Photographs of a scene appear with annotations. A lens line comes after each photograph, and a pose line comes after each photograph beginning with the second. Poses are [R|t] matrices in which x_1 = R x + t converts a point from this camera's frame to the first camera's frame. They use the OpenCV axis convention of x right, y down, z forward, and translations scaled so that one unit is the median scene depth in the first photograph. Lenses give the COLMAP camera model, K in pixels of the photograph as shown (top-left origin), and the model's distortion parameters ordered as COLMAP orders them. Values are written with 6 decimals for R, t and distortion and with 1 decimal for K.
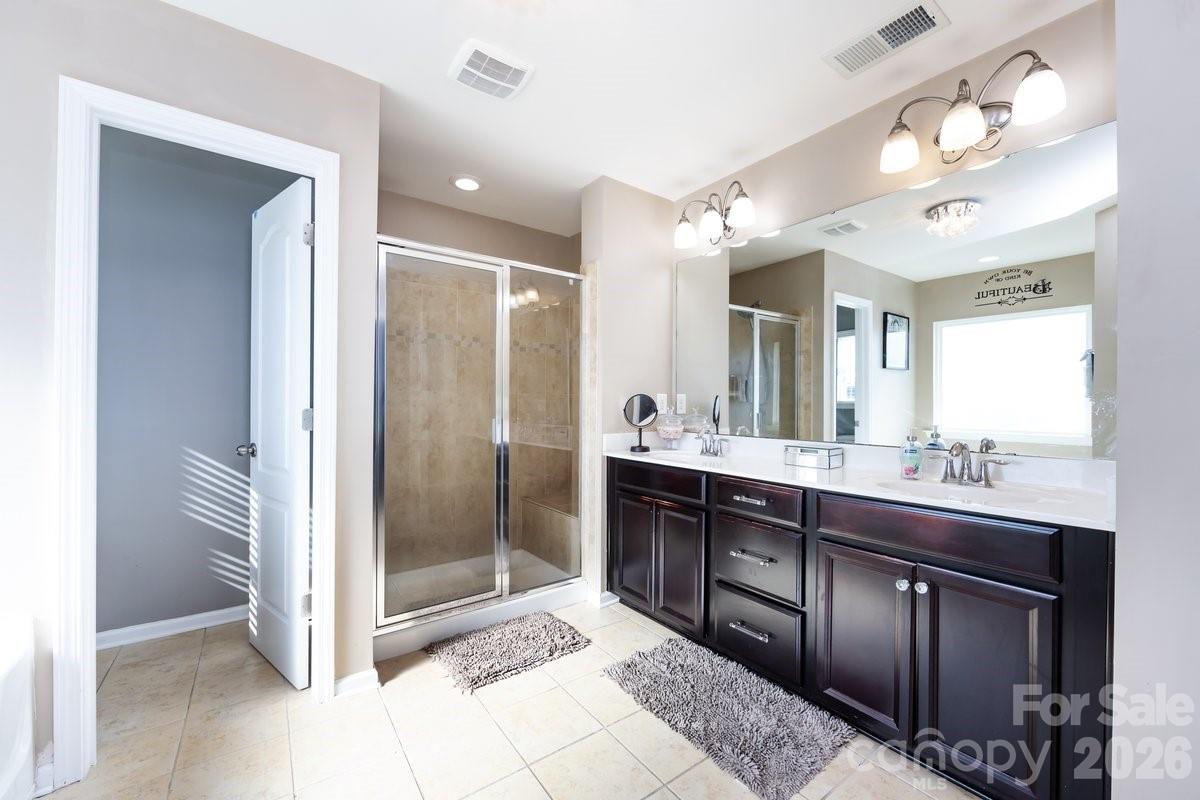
lens RADIAL K [[467.2, 0, 597.4], [0, 467.2, 403.9], [0, 0, 1]] dist [-0.006310, -0.000042]
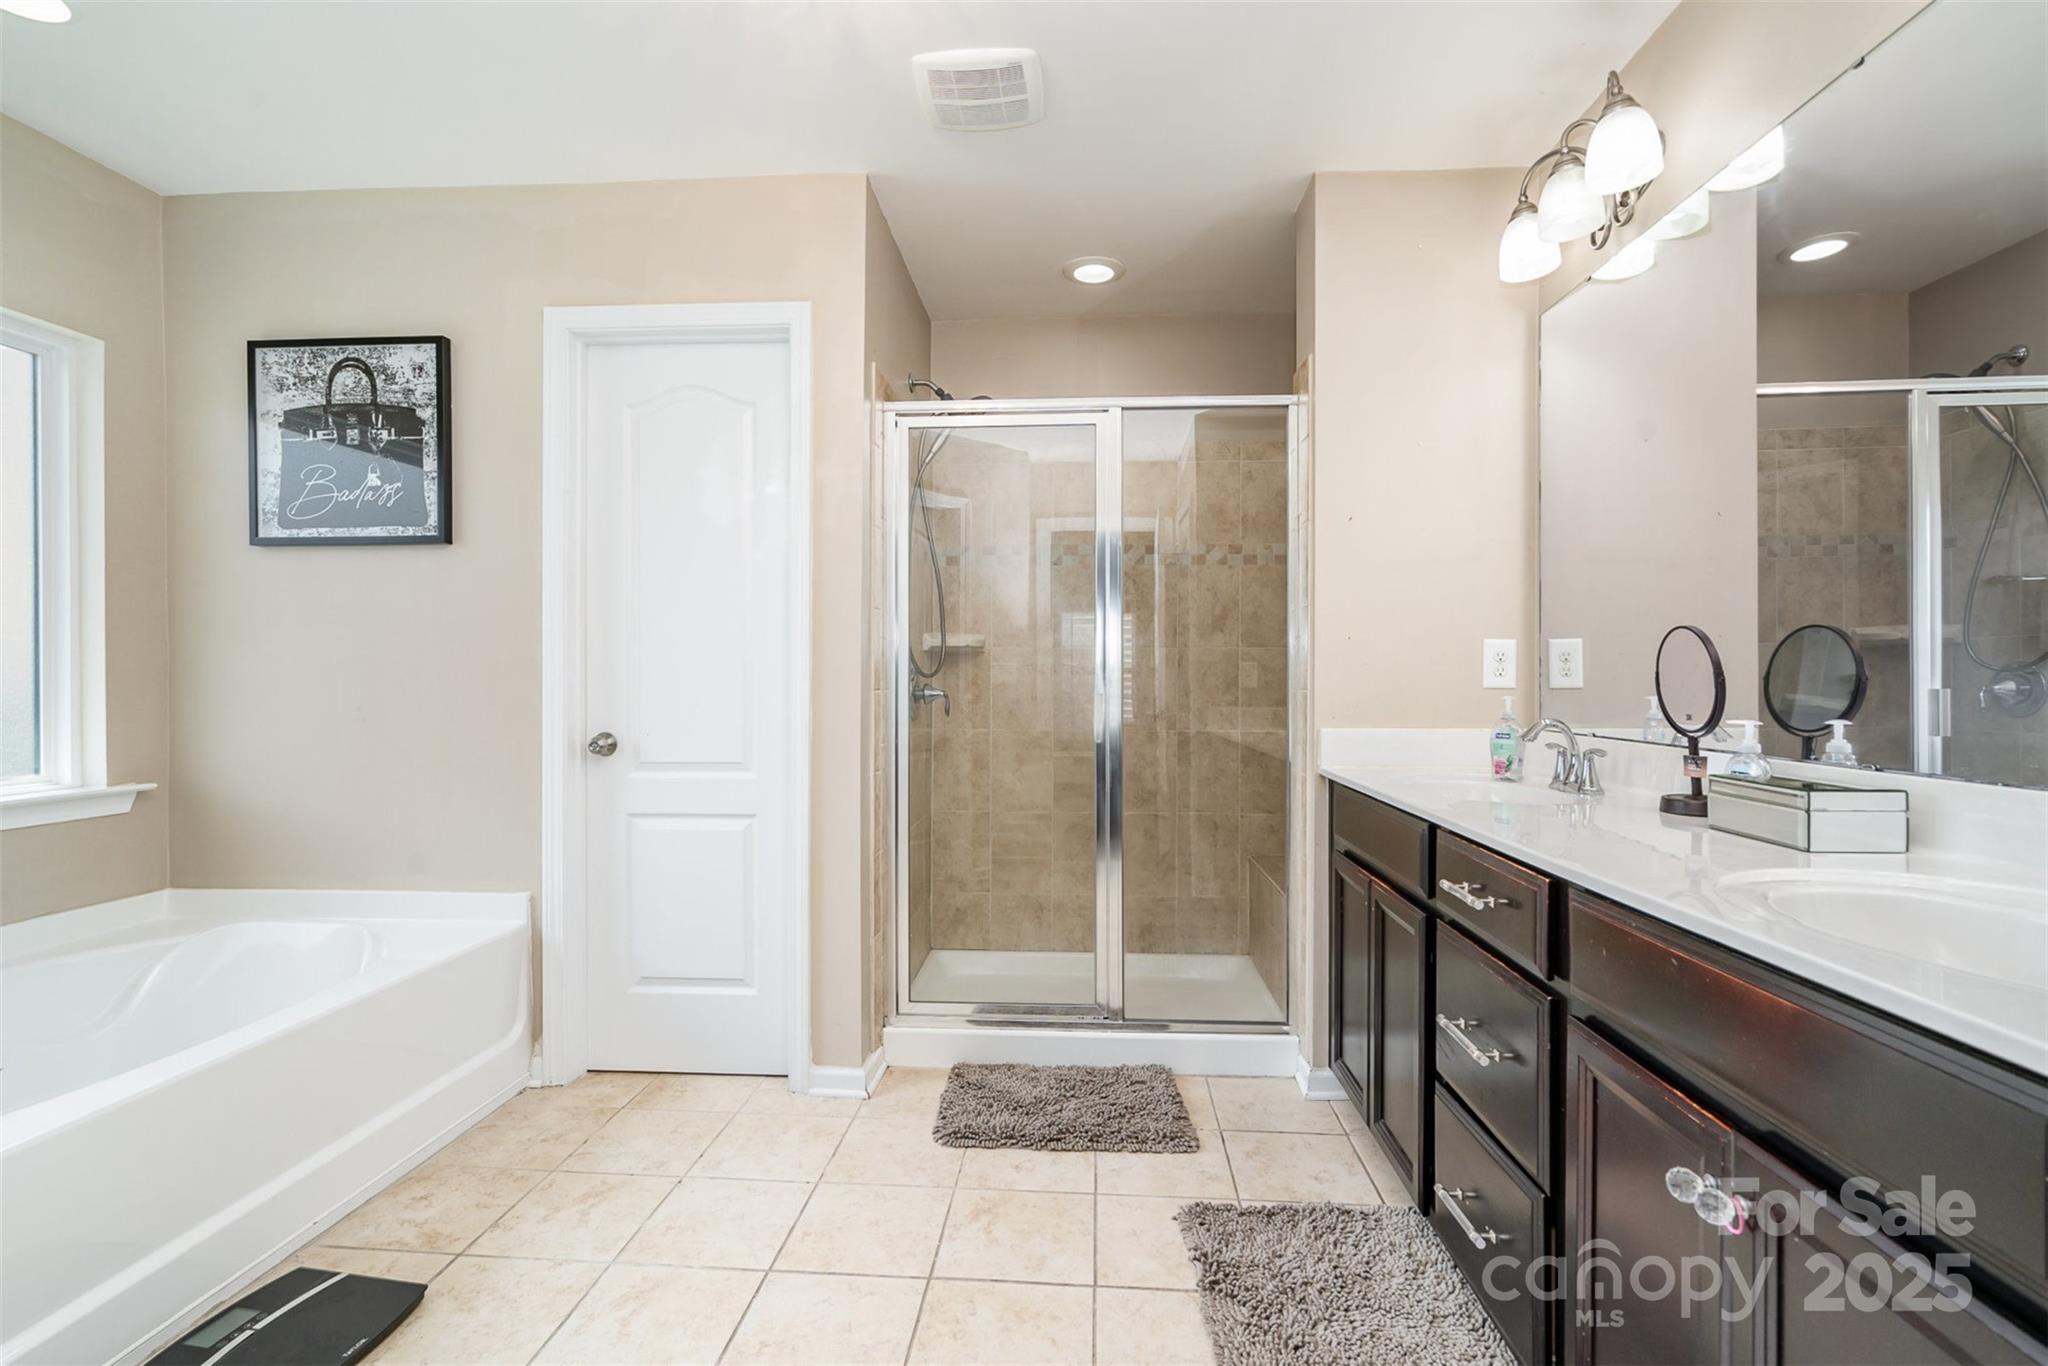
lens RADIAL K [[927.0, 0, 1024.0], [0, 927.0, 683.0], [0, 0, 1]] dist [-0.002201, -0.000282]
pose [[0.766052, -0.002338, -0.642774, 0.369045], [0.004242, 0.999990, 0.001419, 0.016636], [0.642765, -0.003813, 0.766054, 0.101327]]
